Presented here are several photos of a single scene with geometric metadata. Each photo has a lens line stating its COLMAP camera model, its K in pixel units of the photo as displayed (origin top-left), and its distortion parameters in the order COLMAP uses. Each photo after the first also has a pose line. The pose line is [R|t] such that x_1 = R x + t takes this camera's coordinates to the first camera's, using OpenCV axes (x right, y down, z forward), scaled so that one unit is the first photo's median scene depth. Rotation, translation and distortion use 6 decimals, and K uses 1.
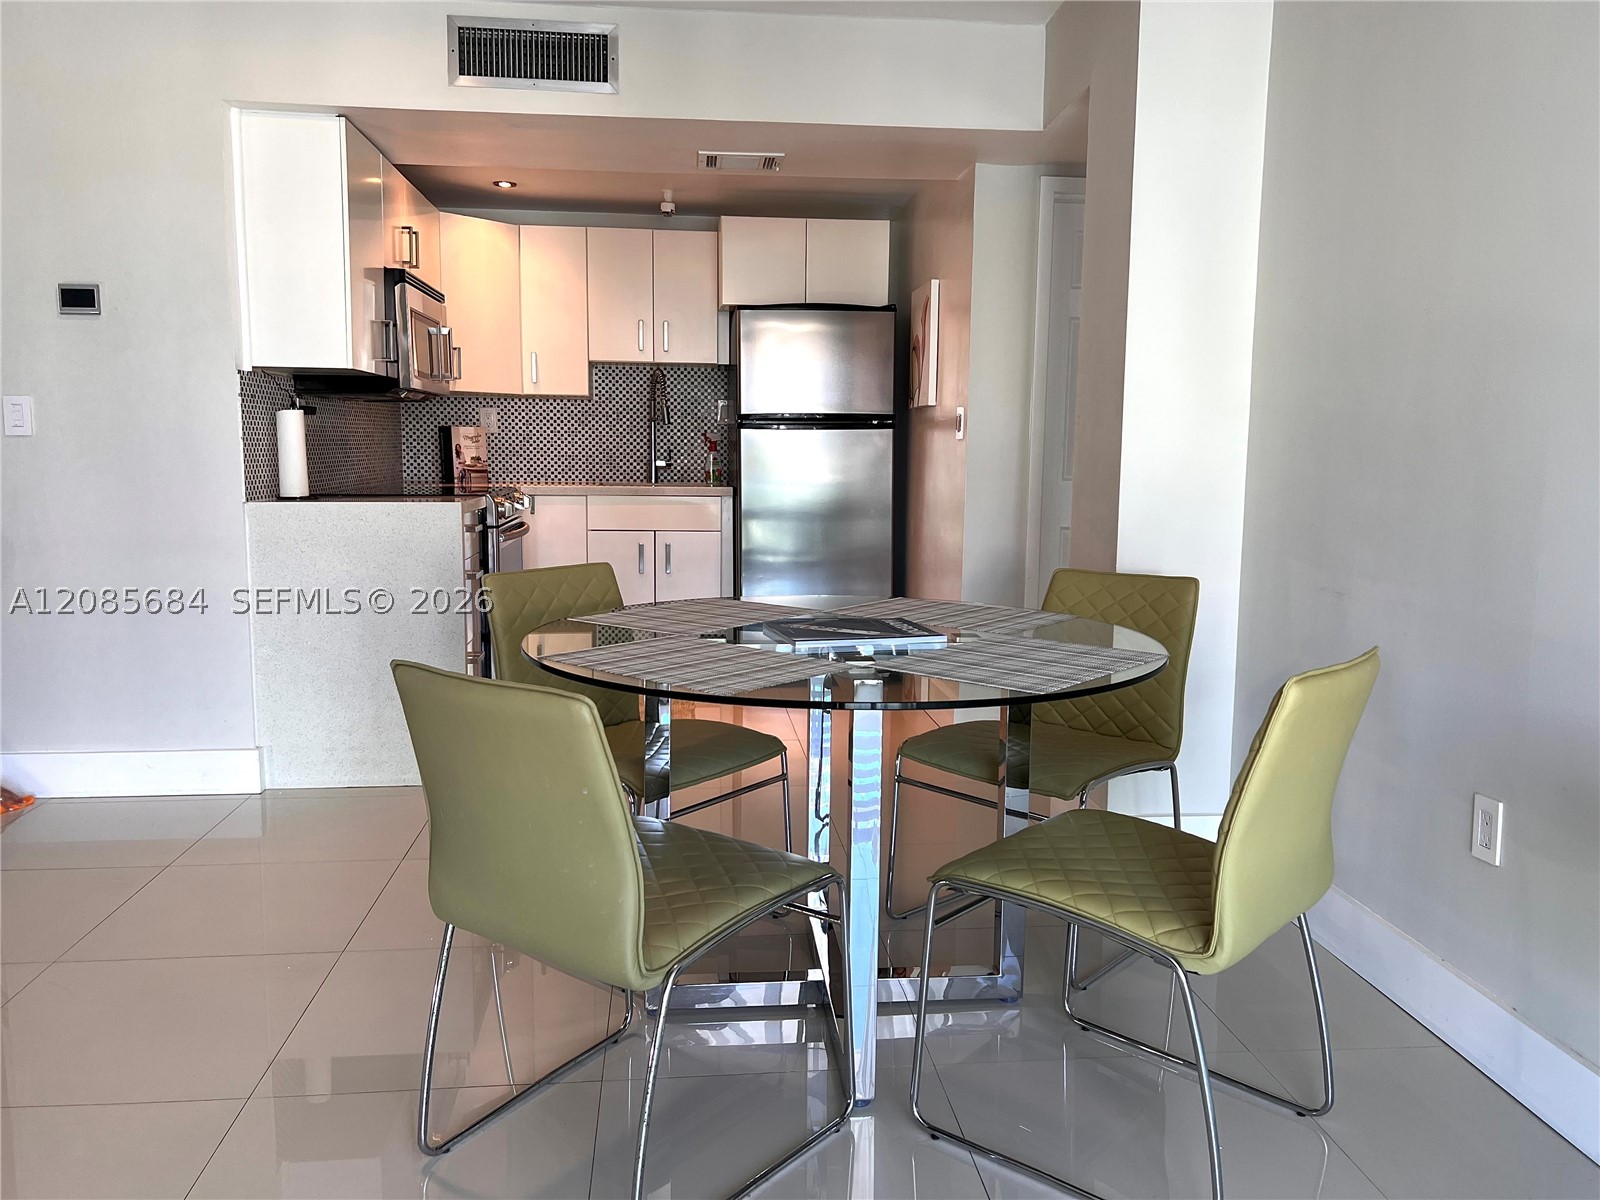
lens RADIAL K [[1210.0, 0, 808.5], [0, 1210.0, 597.6], [0, 0, 1]] dist [0.060746, -0.076770]
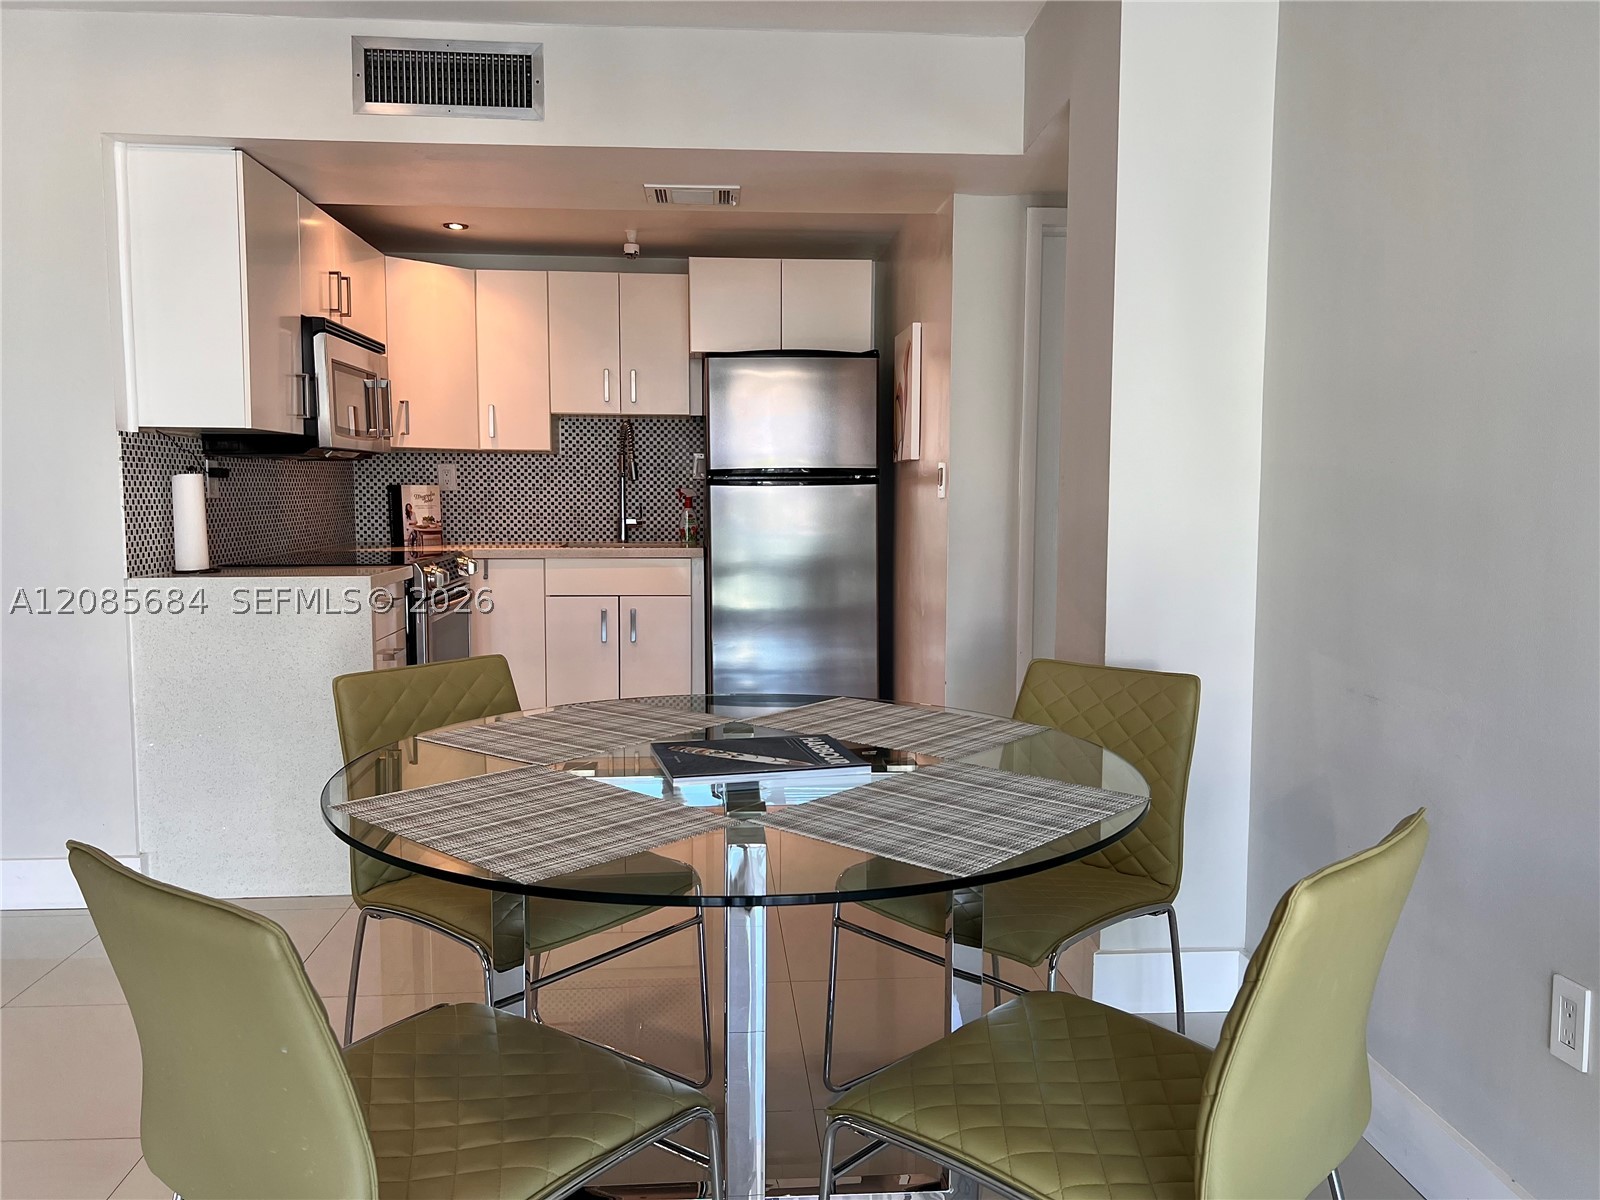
lens RADIAL K [[1210.0, 0, 802.1], [0, 1210.0, 597.9], [0, 0, 1]] dist [0.060746, -0.076770]
pose [[0.999586, -0.005132, -0.028326, 0.038372], [0.004147, 0.999388, -0.034727, -0.021212], [0.028487, 0.034595, 0.998995, 0.084394]]
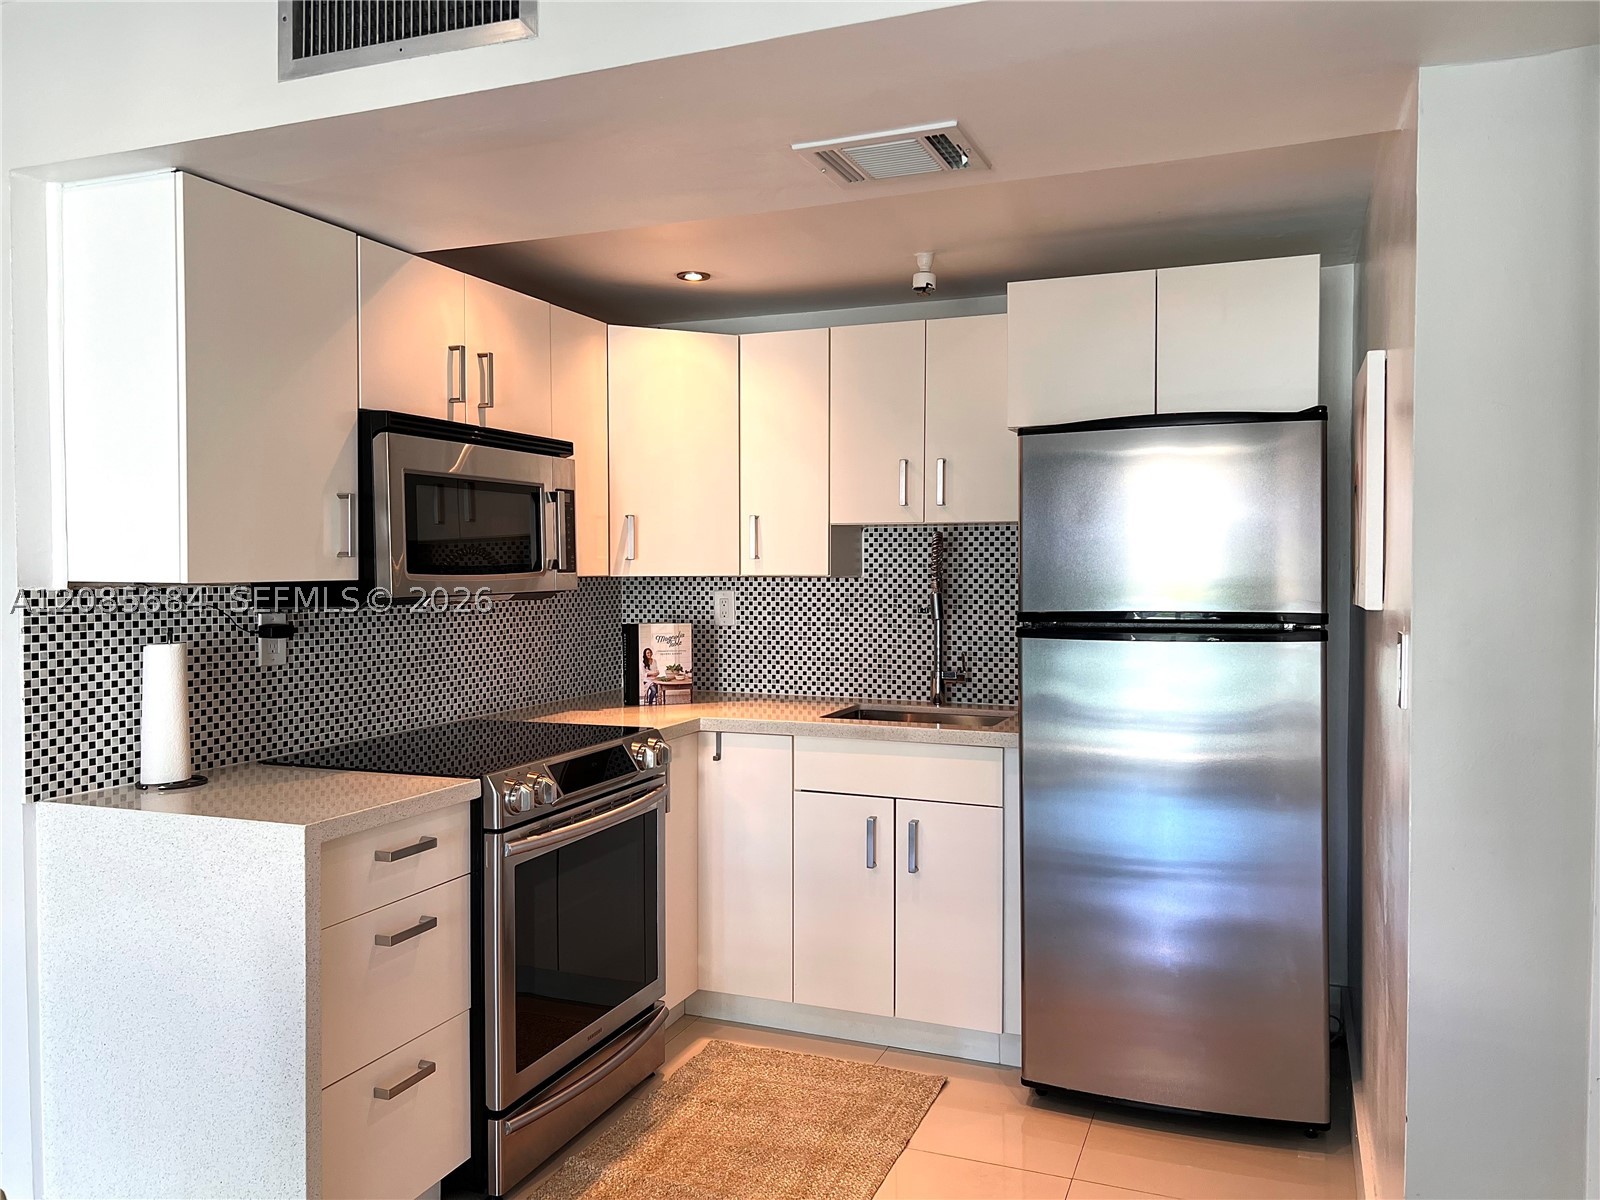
lens RADIAL K [[1210.0, 0, 798.1], [0, 1210.0, 598.5], [0, 0, 1]] dist [0.060746, -0.076770]
pose [[0.885373, 0.002179, -0.464877, 0.113445], [-0.048198, 0.995030, -0.087130, -0.099578], [0.462377, 0.099549, 0.881078, 0.429364]]
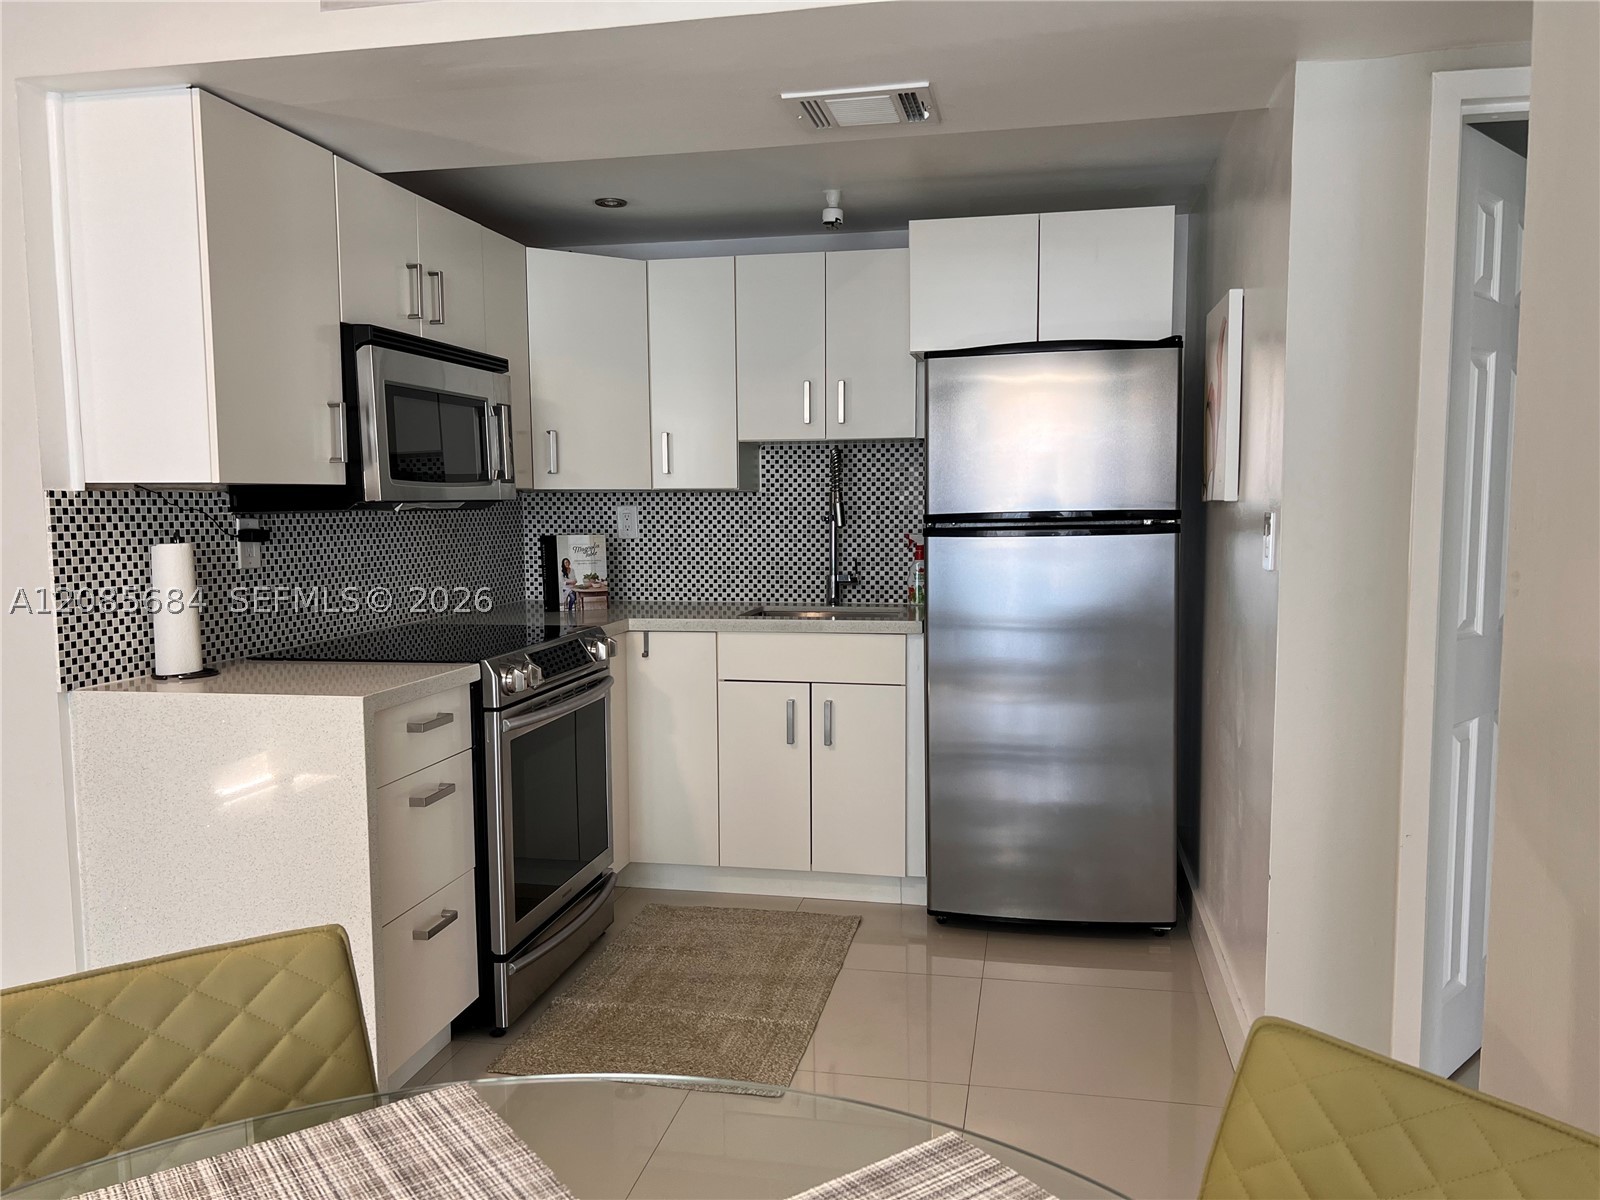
lens RADIAL K [[1210.0, 0, 803.6], [0, 1210.0, 627.6], [0, 0, 1]] dist [0.060746, -0.076770]
pose [[0.954533, 0.013927, -0.297781, 0.074495], [-0.020132, 0.999639, -0.017781, -0.074474], [0.297426, 0.022967, 0.954469, 0.337738]]
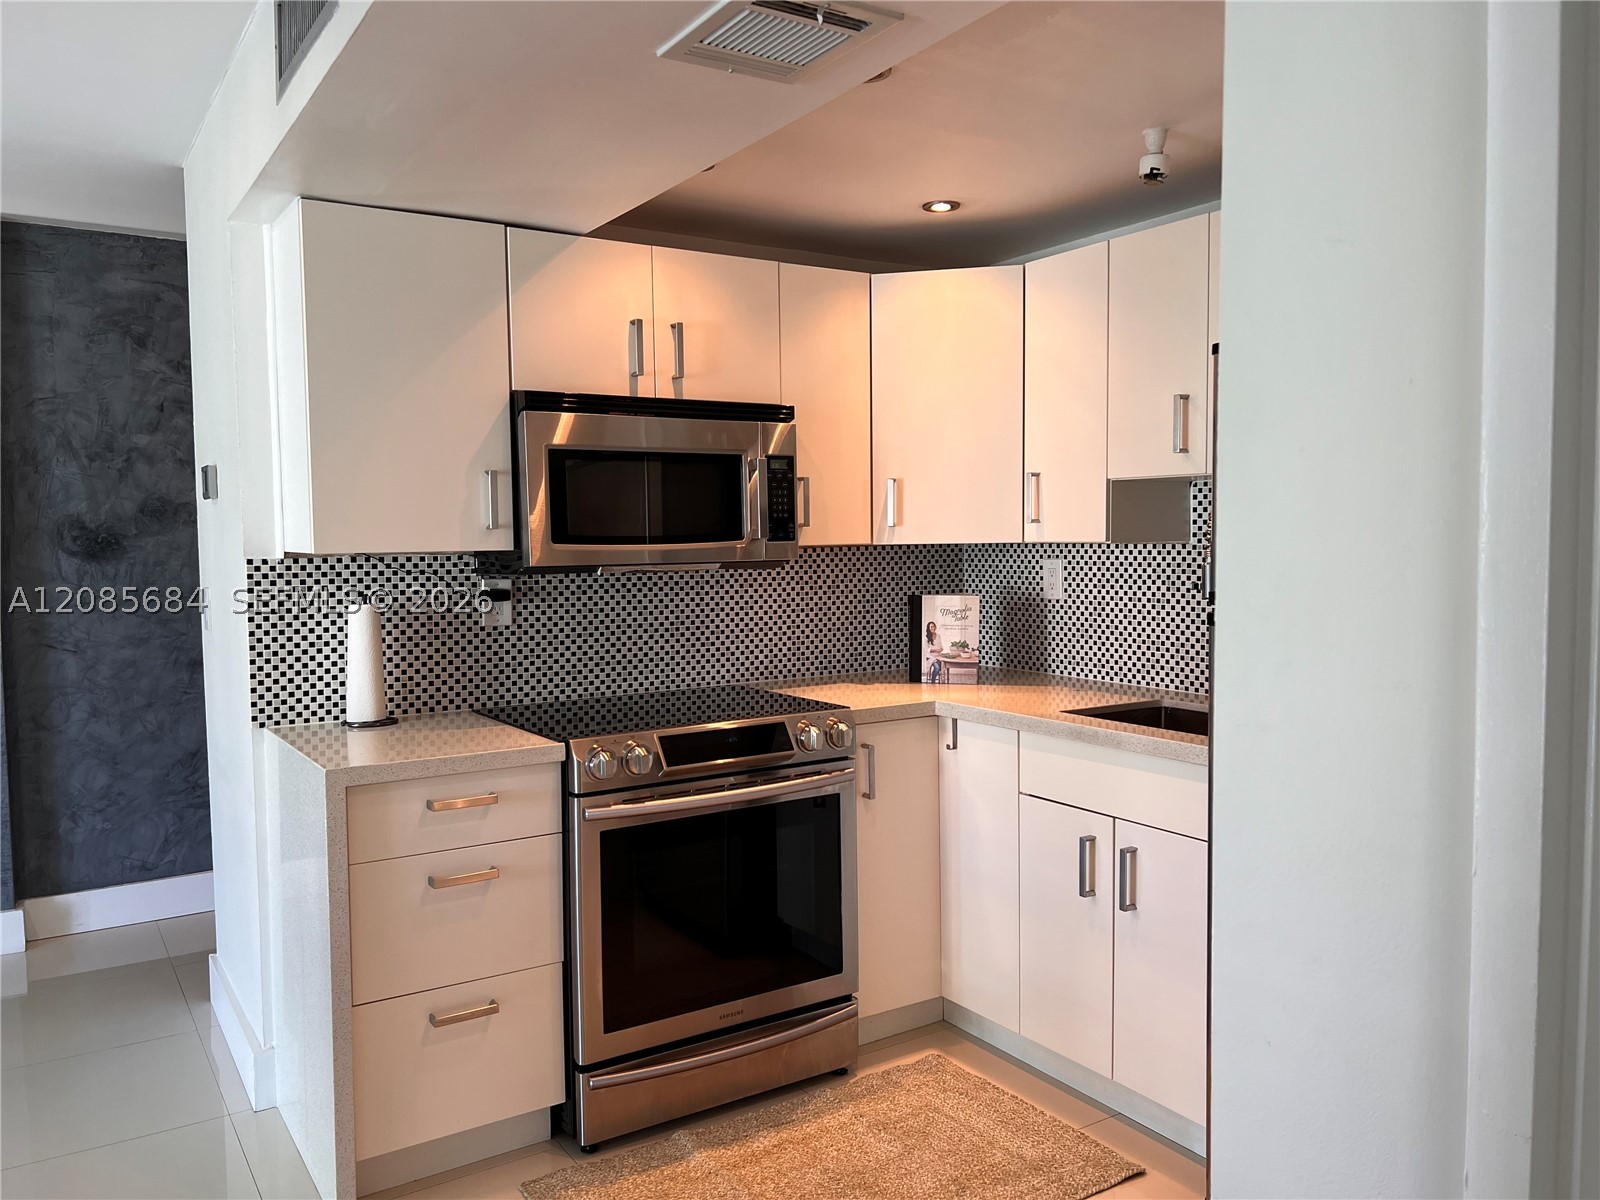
lens RADIAL K [[1210.0, 0, 765.7], [0, 1210.0, 611.6], [0, 0, 1]] dist [0.060746, -0.076770]
pose [[0.443718, 0.042719, -0.895148, 0.251435], [-0.095718, 0.995409, 0.000058, -0.124941], [0.891040, 0.085656, 0.445770, 0.642736]]
